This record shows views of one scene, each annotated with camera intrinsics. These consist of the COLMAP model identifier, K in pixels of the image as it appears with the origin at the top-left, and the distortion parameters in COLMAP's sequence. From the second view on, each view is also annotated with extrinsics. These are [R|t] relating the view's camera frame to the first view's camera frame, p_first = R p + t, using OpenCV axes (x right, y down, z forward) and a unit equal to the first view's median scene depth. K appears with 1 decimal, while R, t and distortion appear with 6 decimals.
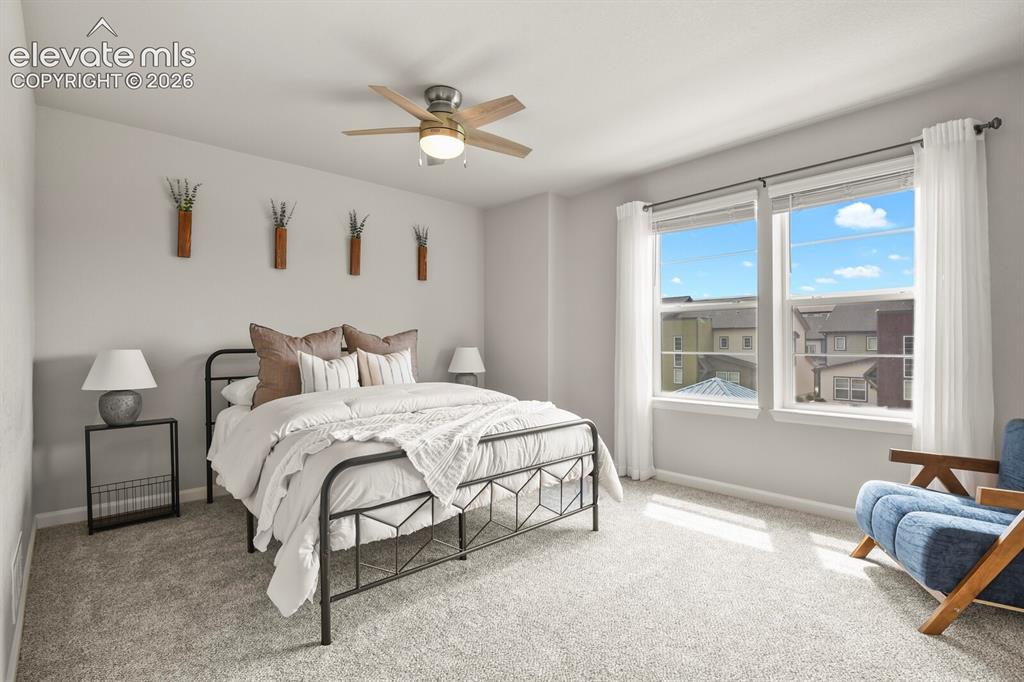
lens RADIAL K [[495.3, 0, 511.1], [0, 495.3, 341.3], [0, 0, 1]] dist [-0.002316, -0.005242]
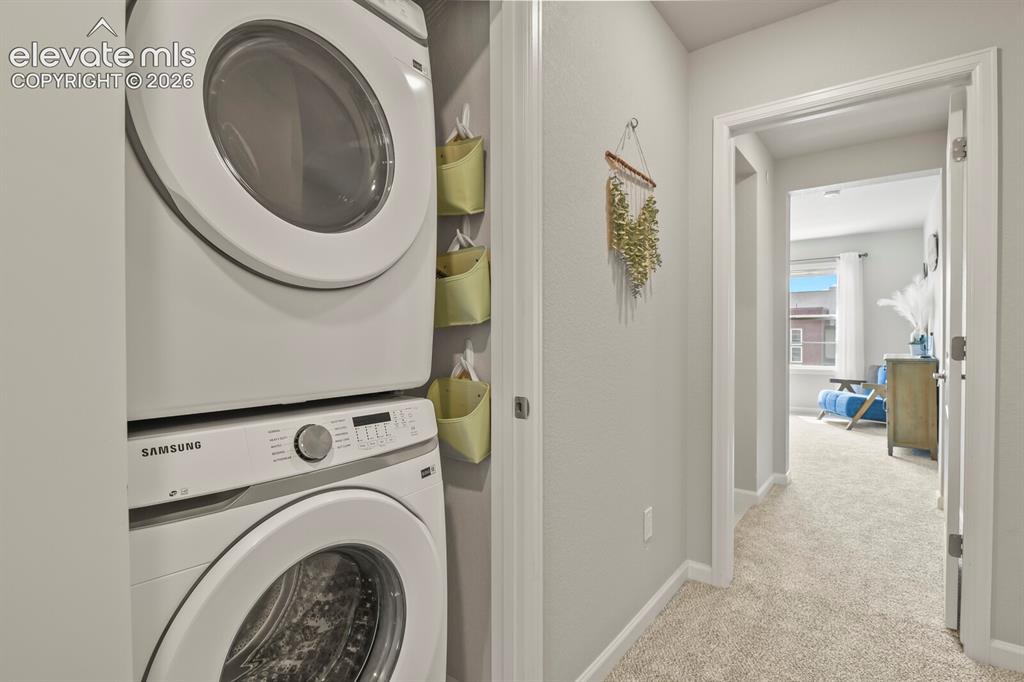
lens RADIAL K [[495.3, 0, 513.2], [0, 495.3, 340.4], [0, 0, 1]] dist [-0.002316, -0.005242]
pose [[0.984009, -0.001919, 0.178109, -1.393850], [-0.000551, 0.999904, 0.013819, -0.018925], [-0.178118, -0.013696, 0.983914, -1.321993]]
